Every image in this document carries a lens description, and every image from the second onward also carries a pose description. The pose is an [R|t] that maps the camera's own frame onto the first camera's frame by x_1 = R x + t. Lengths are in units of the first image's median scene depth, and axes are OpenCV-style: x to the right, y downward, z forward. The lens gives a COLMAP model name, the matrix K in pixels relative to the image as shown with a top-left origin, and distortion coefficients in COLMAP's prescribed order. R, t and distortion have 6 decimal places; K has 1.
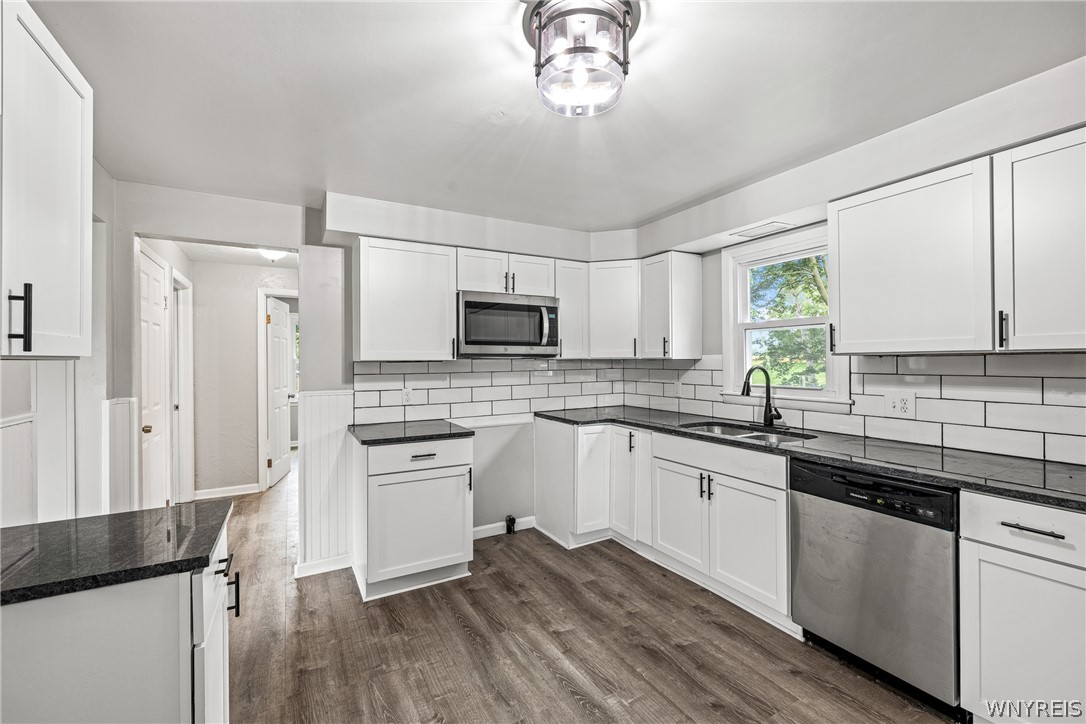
lens RADIAL K [[462.3, 0, 544.6], [0, 462.3, 358.7], [0, 0, 1]] dist [0.001055, 0.000107]
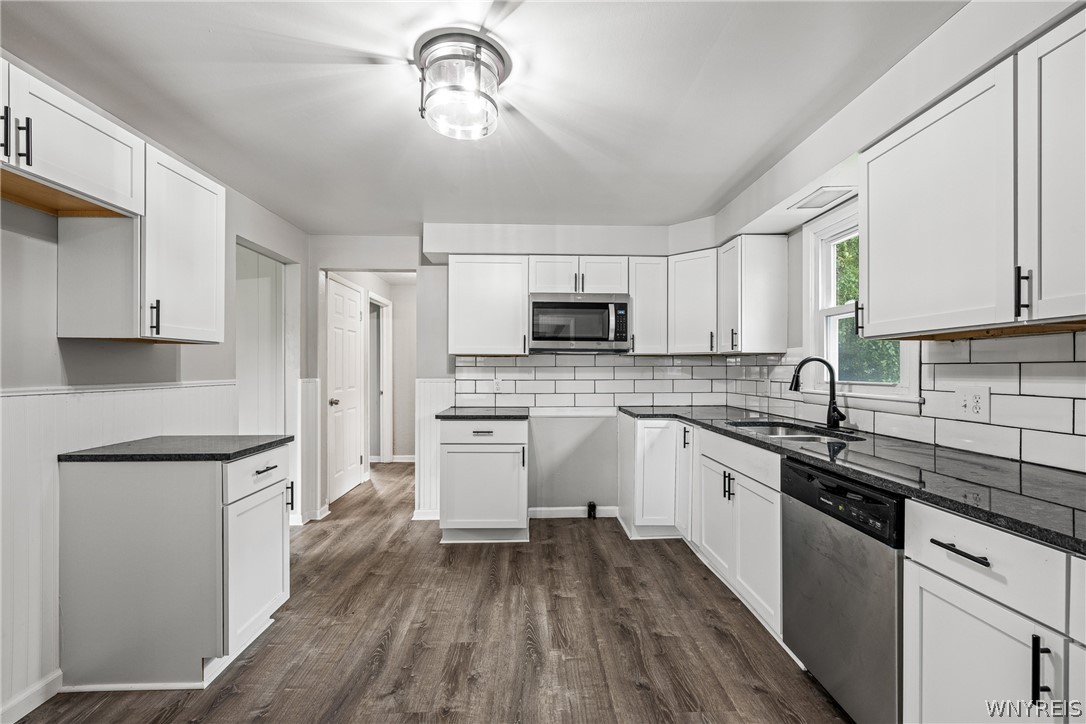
lens RADIAL K [[462.3, 0, 544.4], [0, 462.3, 368.2], [0, 0, 1]] dist [0.001055, 0.000107]
pose [[0.887793, 0.007401, -0.460184, 0.435454], [-0.006275, 0.999972, 0.003976, 0.038076], [0.460201, -0.000643, 0.887815, 0.006371]]
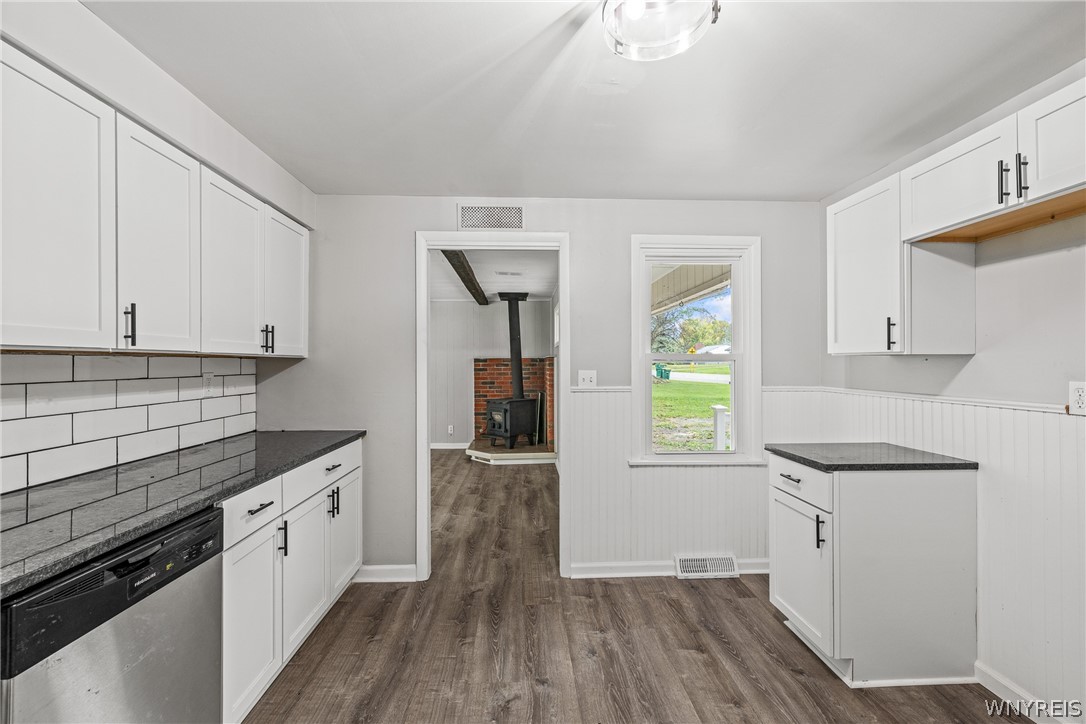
lens RADIAL K [[462.3, 0, 542.4], [0, 462.3, 360.5], [0, 0, 1]] dist [0.001055, 0.000107]
pose [[-0.891784, 0.015241, 0.452205, -0.050985], [0.010758, 0.999864, -0.012483, 0.014543], [-0.452334, -0.006268, -0.891826, 0.937183]]
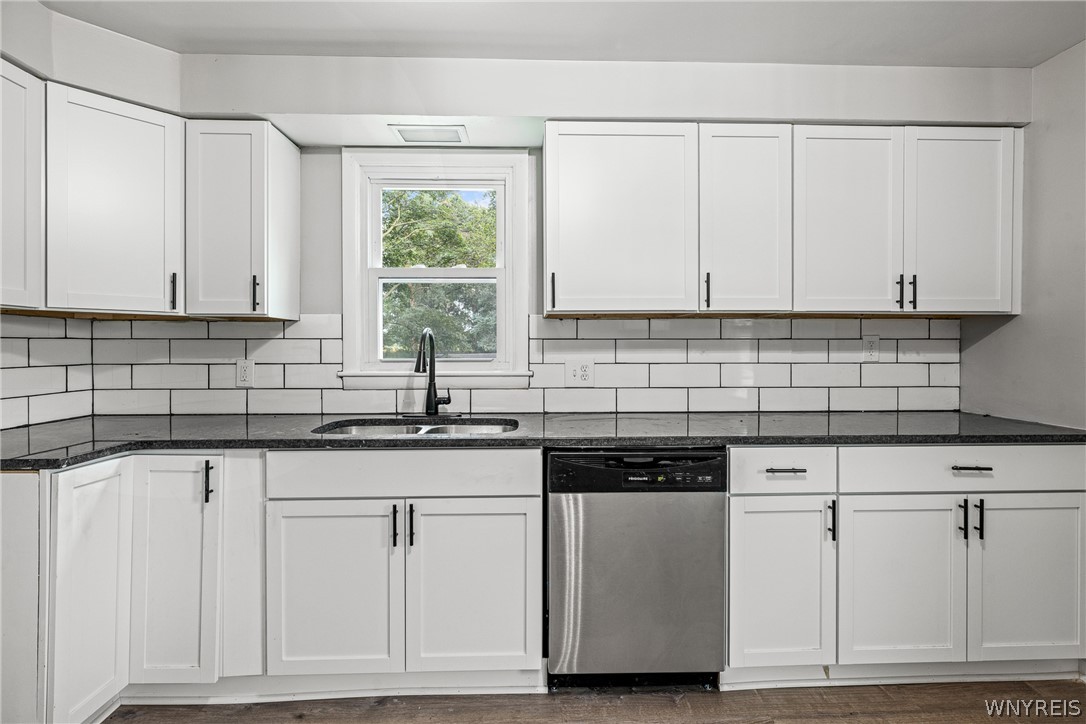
lens RADIAL K [[538.0, 0, 548.3], [0, 538.0, 347.3], [0, 0, 1]] dist [-0.003428, 0.000168]
pose [[0.453606, 0.005111, 0.891188, -0.180075], [-0.004073, 0.999985, -0.003662, 0.047604], [-0.891193, -0.001969, 0.453620, 0.505961]]
